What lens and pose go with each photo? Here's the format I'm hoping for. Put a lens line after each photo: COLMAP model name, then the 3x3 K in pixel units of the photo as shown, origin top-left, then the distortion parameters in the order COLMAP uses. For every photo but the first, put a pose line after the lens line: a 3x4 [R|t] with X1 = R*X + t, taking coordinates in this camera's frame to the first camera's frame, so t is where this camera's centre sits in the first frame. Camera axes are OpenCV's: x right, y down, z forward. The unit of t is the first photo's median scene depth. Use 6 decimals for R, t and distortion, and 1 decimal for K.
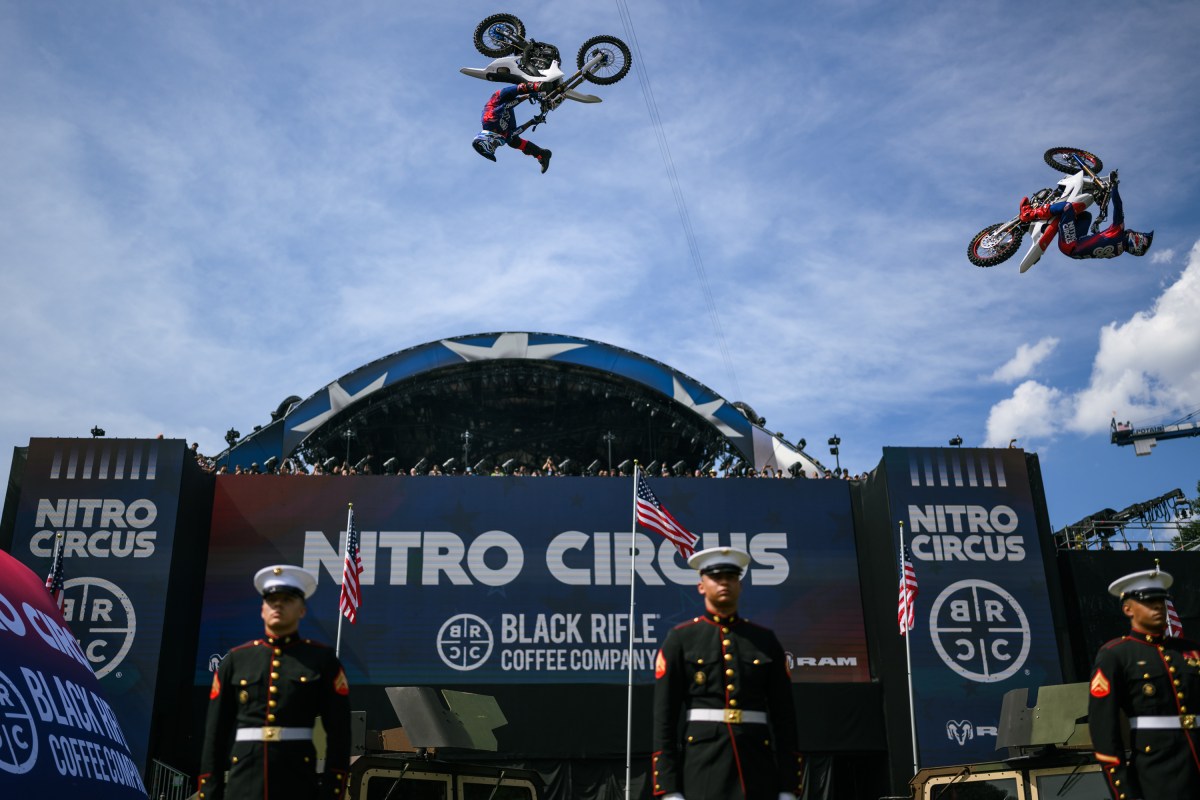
lens RADIAL K [[1220.2, 0, 577.1], [0, 1220.2, 366.5], [0, 0, 1]] dist [-0.000566, 0.007336]
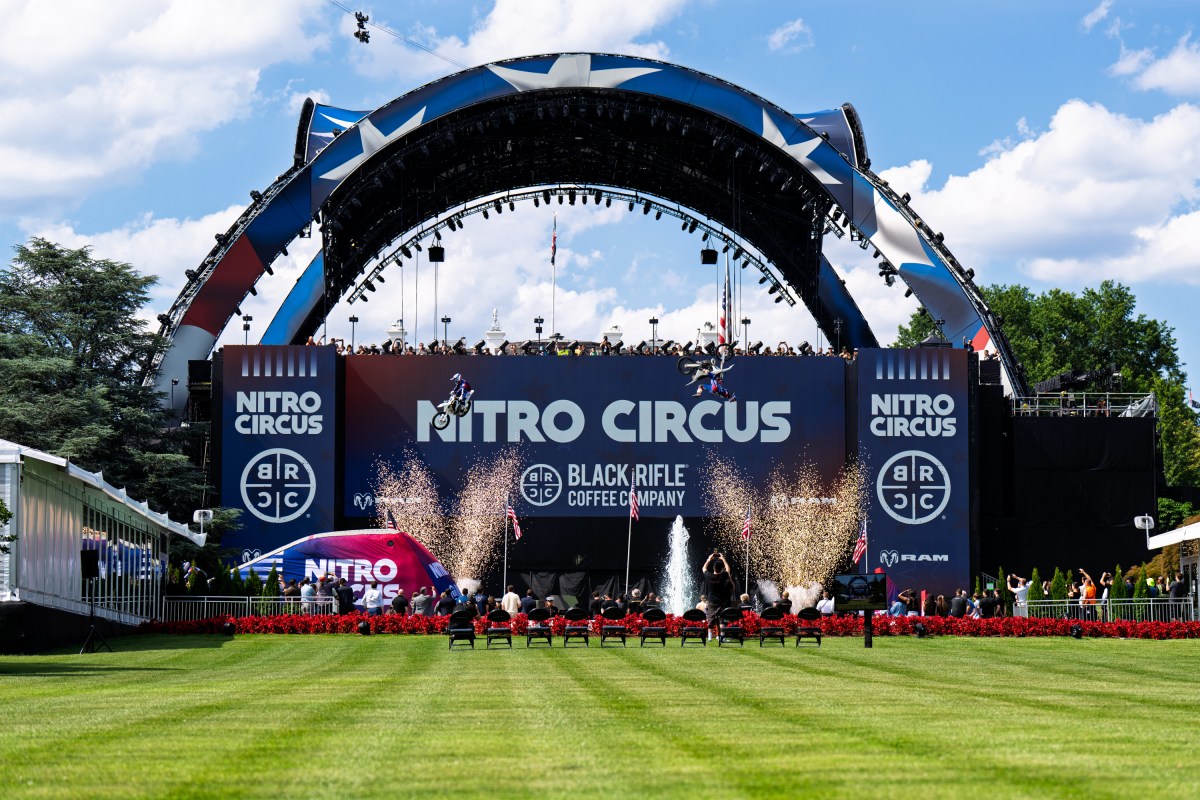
lens RADIAL K [[3163.2, 0, 646.6], [0, 3163.2, 396.3], [0, 0, 1]] dist [0.218535, 0.206667]
pose [[0.999633, 0.011569, -0.024515, 0.107333], [-0.003728, 0.954426, 0.298425, -0.898500], [0.026850, -0.298224, 0.954118, -2.267422]]
